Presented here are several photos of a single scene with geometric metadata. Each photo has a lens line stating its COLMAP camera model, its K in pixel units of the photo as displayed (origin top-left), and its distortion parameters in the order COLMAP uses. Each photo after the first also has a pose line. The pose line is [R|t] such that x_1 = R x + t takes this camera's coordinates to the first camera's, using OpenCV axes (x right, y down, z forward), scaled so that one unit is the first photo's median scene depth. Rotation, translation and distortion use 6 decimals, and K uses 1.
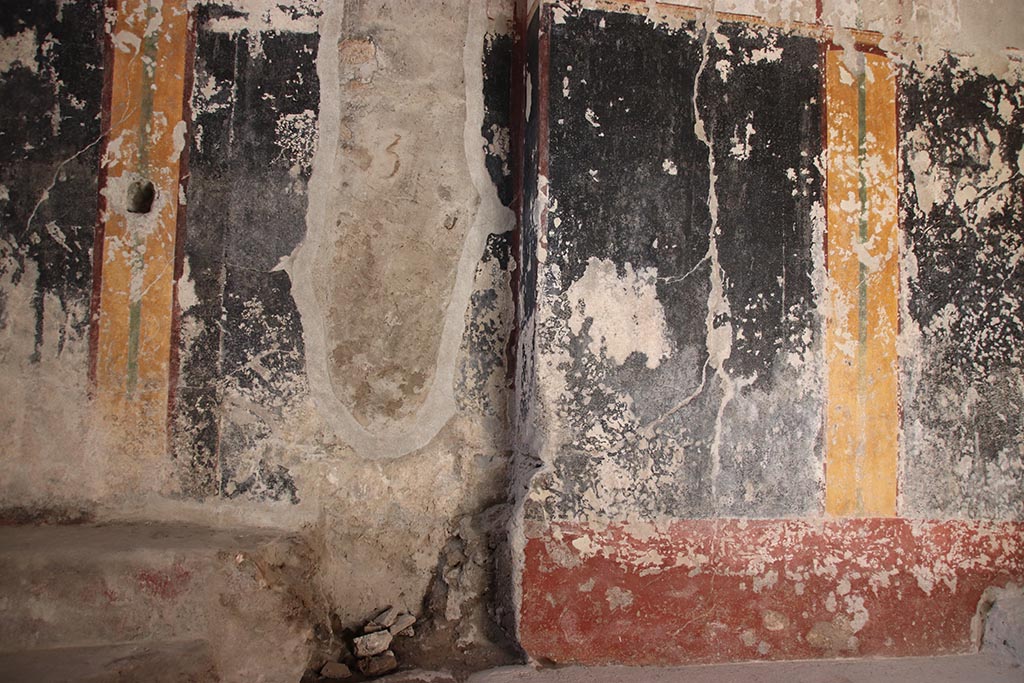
lens RADIAL K [[863.8, 0, 521.6], [0, 863.8, 342.8], [0, 0, 1]] dist [-0.141740, 0.137750]
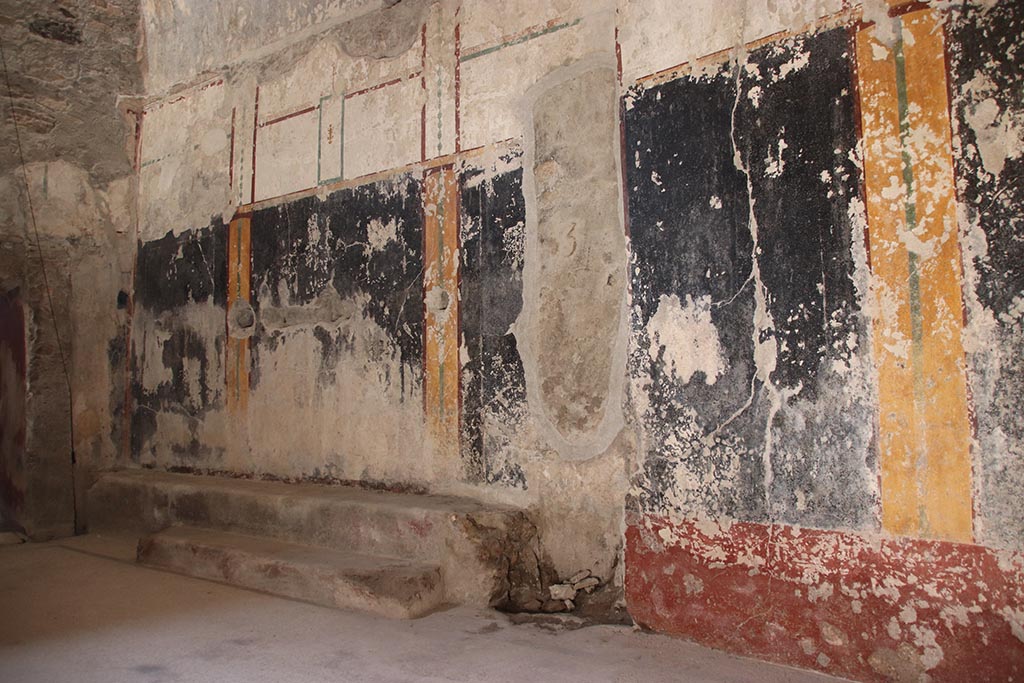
lens RADIAL K [[863.8, 0, 517.6], [0, 863.8, 346.0], [0, 0, 1]] dist [-0.141740, 0.137750]
pose [[0.541122, -0.090476, -0.836063, 0.962805], [0.075821, 0.995395, -0.058645, 0.026150], [0.837519, -0.031657, 0.545490, 0.176957]]
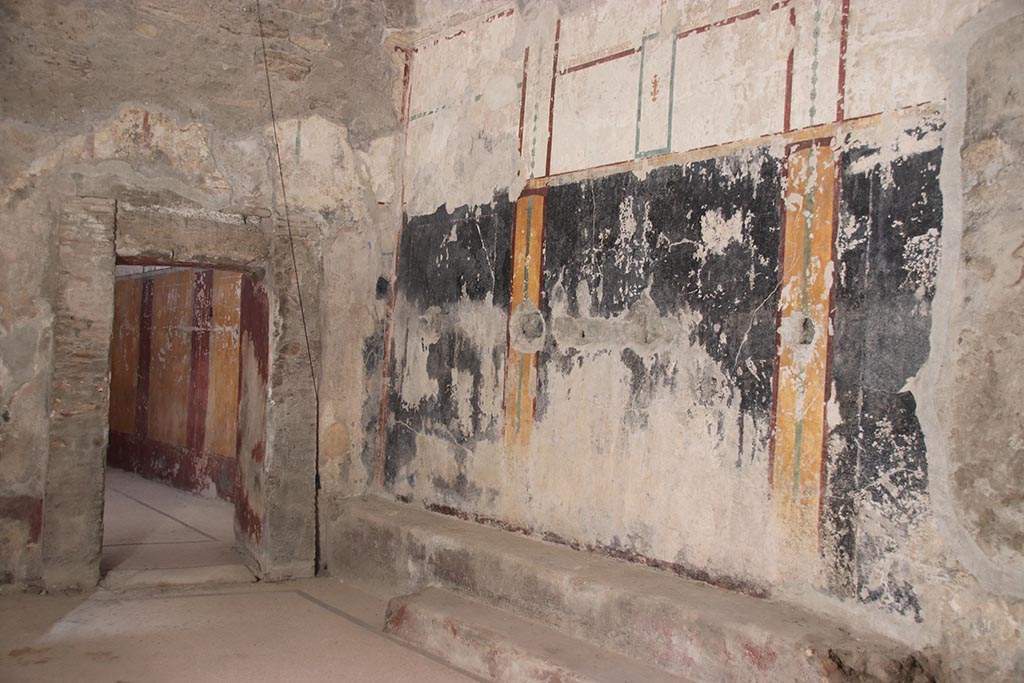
lens RADIAL K [[1073.6, 0, 515.4], [0, 1073.6, 346.4], [0, 0, 1]] dist [0.022402, 0.000000]
pose [[0.261988, -0.034675, -0.964448, 0.828891], [0.008723, 0.999399, -0.033562, -0.096771], [0.965032, 0.000380, 0.262132, 0.193758]]
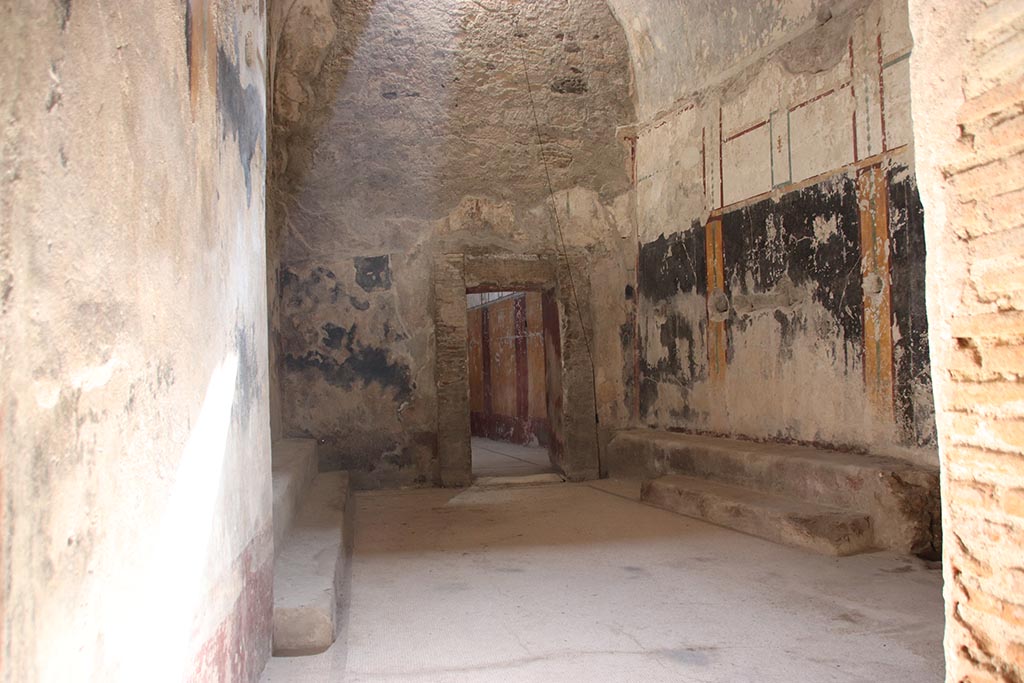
lens RADIAL K [[863.8, 0, 508.2], [0, 863.8, 347.0], [0, 0, 1]] dist [-0.141740, 0.137750]
pose [[-0.043251, -0.060551, -0.997228, 1.347521], [0.073639, 0.995253, -0.063625, 0.023462], [0.996347, -0.076187, -0.038587, 0.219929]]
